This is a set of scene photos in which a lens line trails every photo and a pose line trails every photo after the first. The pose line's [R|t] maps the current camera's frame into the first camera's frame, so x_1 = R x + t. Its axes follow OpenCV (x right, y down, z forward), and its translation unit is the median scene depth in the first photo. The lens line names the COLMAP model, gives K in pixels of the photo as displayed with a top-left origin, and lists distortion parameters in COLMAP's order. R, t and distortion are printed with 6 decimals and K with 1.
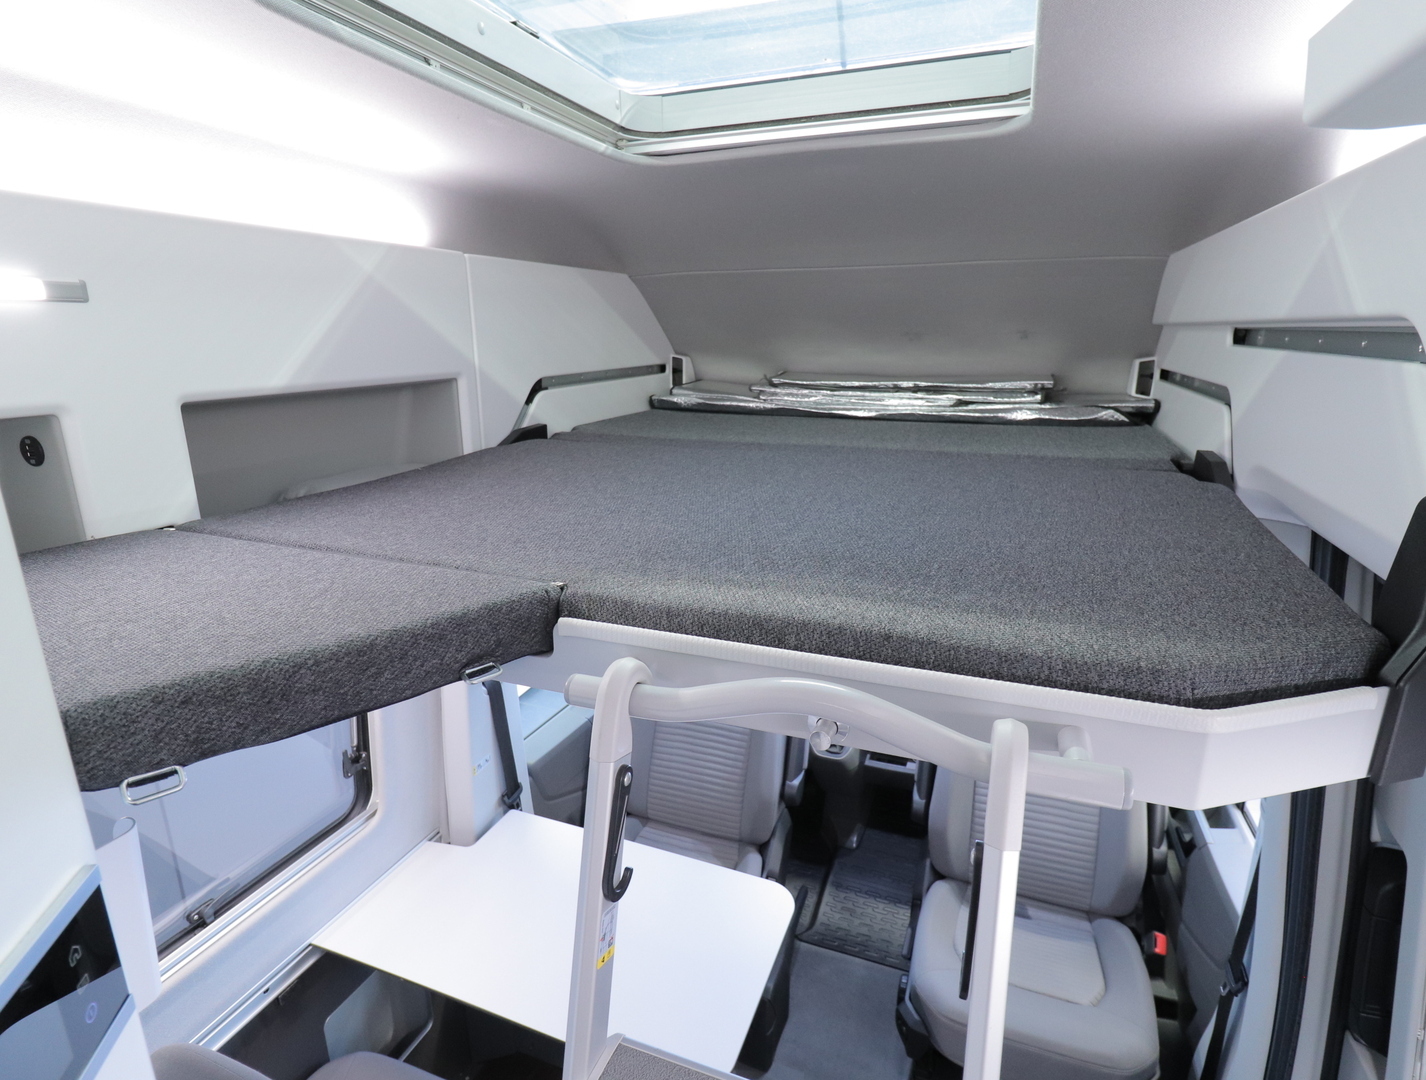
lens RADIAL K [[734.6, 0, 716.5], [0, 734.6, 542.2], [0, 0, 1]] dist [0.005065, -0.001185]
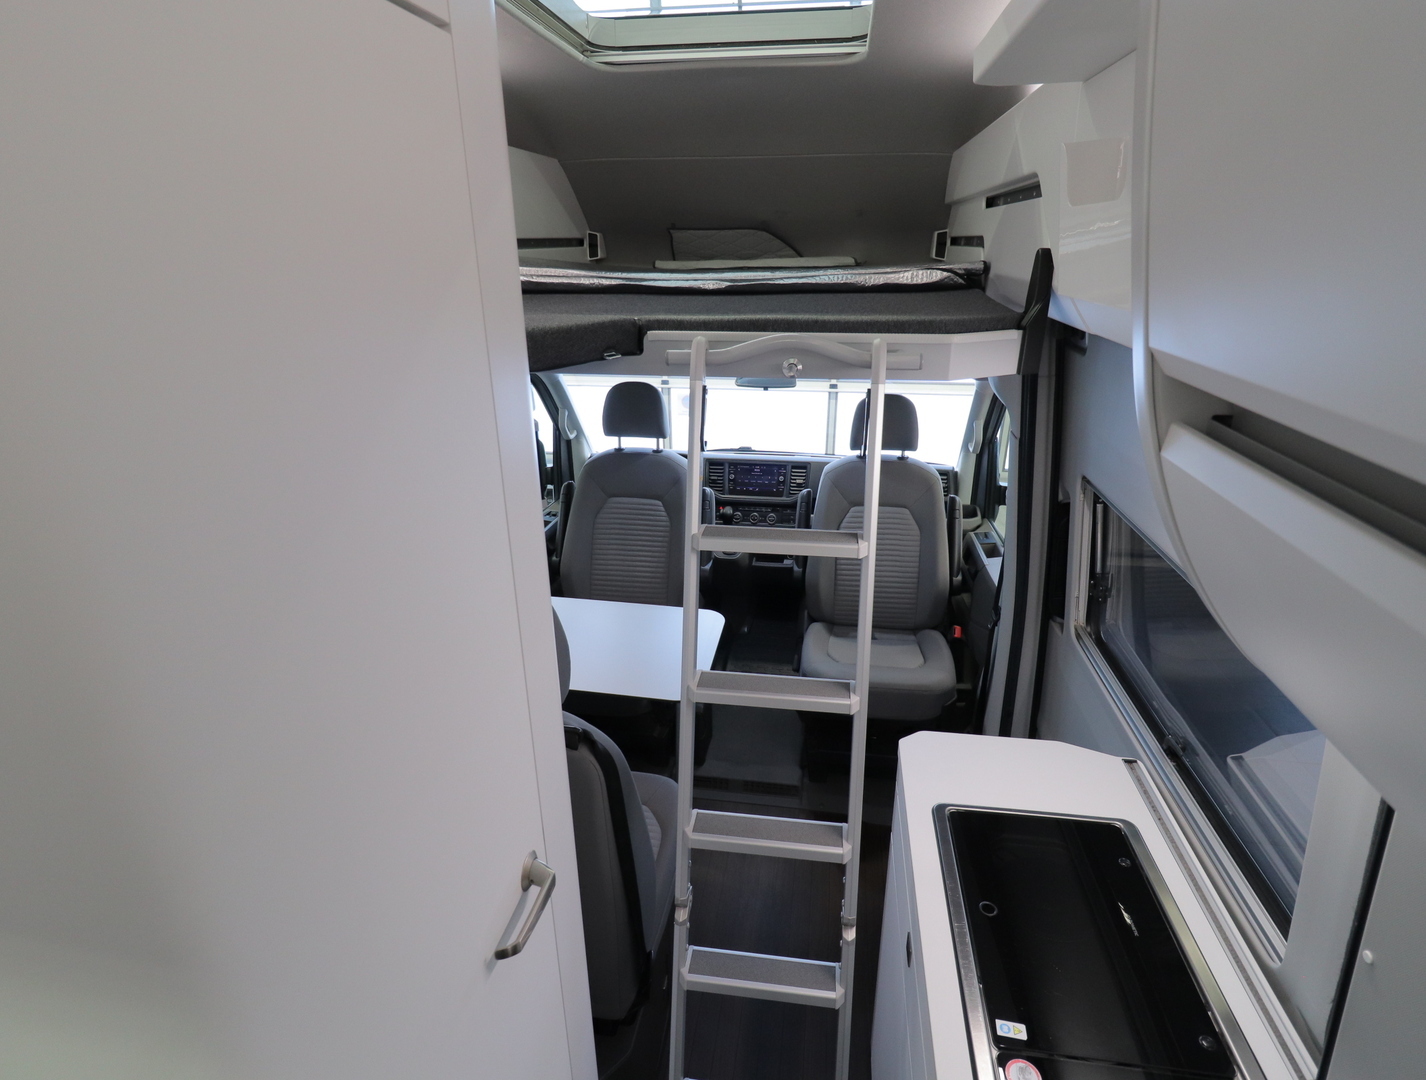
lens RADIAL K [[734.6, 0, 709.5], [0, 734.6, 538.3], [0, 0, 1]] dist [0.005065, -0.001185]
pose [[0.977981, -0.074095, 0.195097, -0.169171], [0.053861, 0.992793, 0.107054, 0.159118], [-0.201623, -0.094189, 0.974924, -0.337300]]
